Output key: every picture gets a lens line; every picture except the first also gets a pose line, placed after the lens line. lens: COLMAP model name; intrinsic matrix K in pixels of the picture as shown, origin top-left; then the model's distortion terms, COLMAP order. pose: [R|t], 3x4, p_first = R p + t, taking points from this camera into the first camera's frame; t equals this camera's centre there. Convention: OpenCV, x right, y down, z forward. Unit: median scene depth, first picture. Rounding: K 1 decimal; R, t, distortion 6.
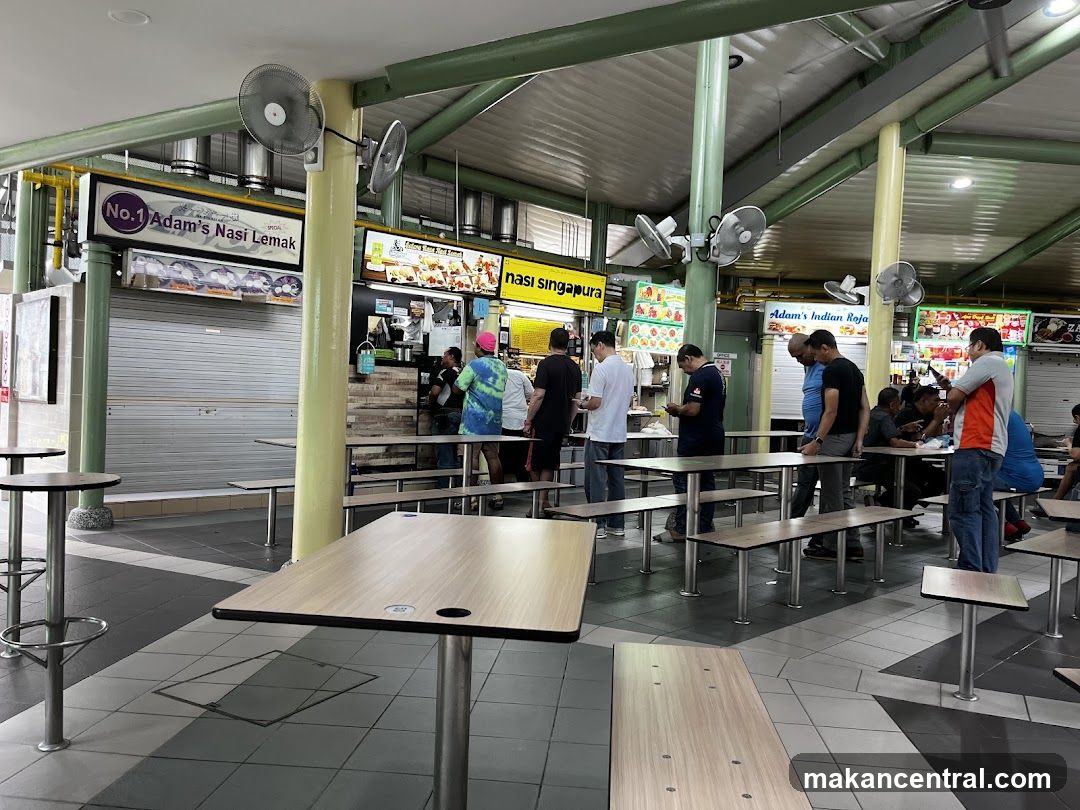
lens RADIAL K [[822.2, 0, 540.0], [0, 822.2, 405.0], [0, 0, 1]] dist [0.001751, 0.000410]
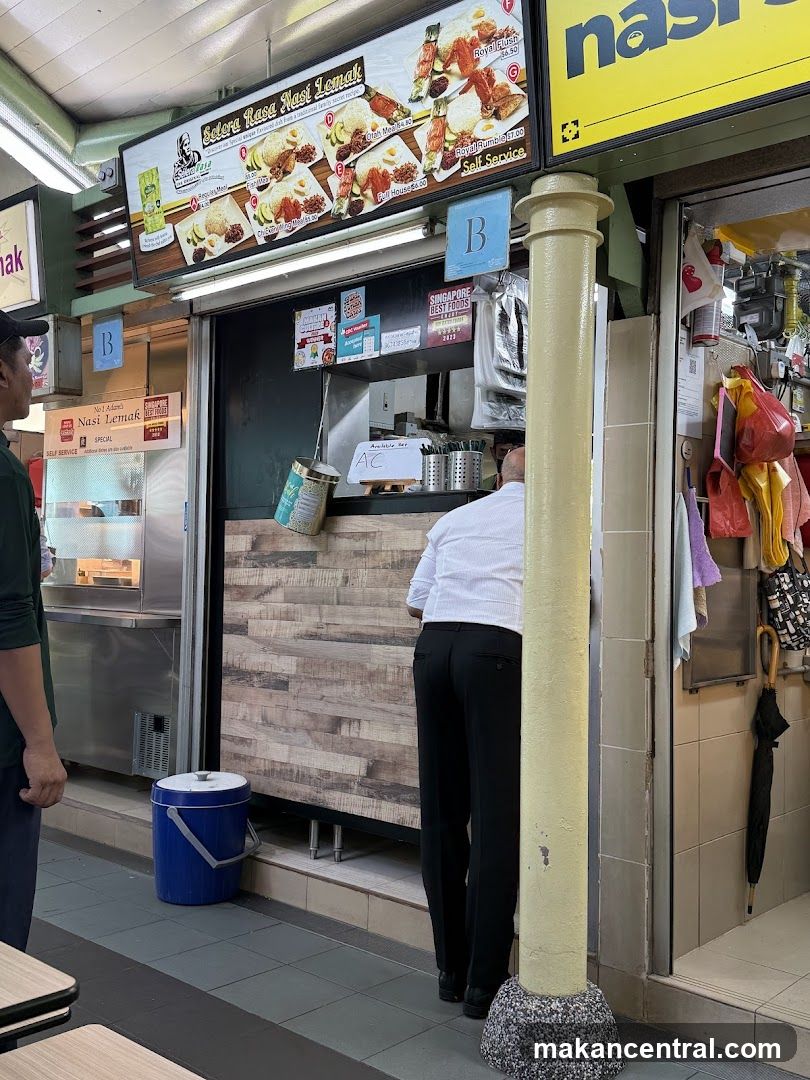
lens RADIAL K [[1036.8, 0, 405.0], [0, 1036.8, 540.0], [0, 0, 1]] dist [0.164363, -0.368947]
pose [[0.070272, -0.064782, -0.995422, 0.242281], [-0.029027, 0.997334, -0.066956, -0.009256], [0.997105, 0.033599, 0.068204, 1.026694]]
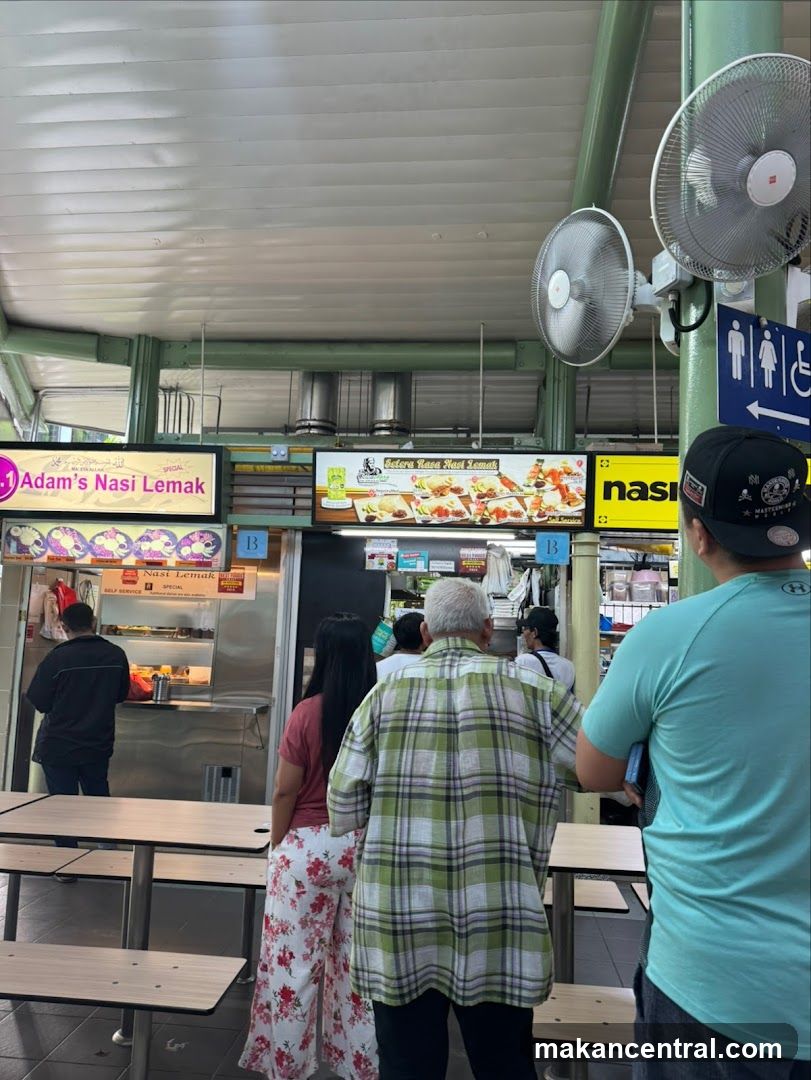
lens RADIAL K [[743.1, 0, 405.5], [0, 743.1, 540.0], [0, 0, 1]] dist [0.170715, -0.350175]
pose [[0.650088, -0.105484, -0.752502, 0.273324], [-0.022210, 0.987257, -0.157579, -0.042145], [0.759535, 0.119153, 0.639461, 0.626894]]
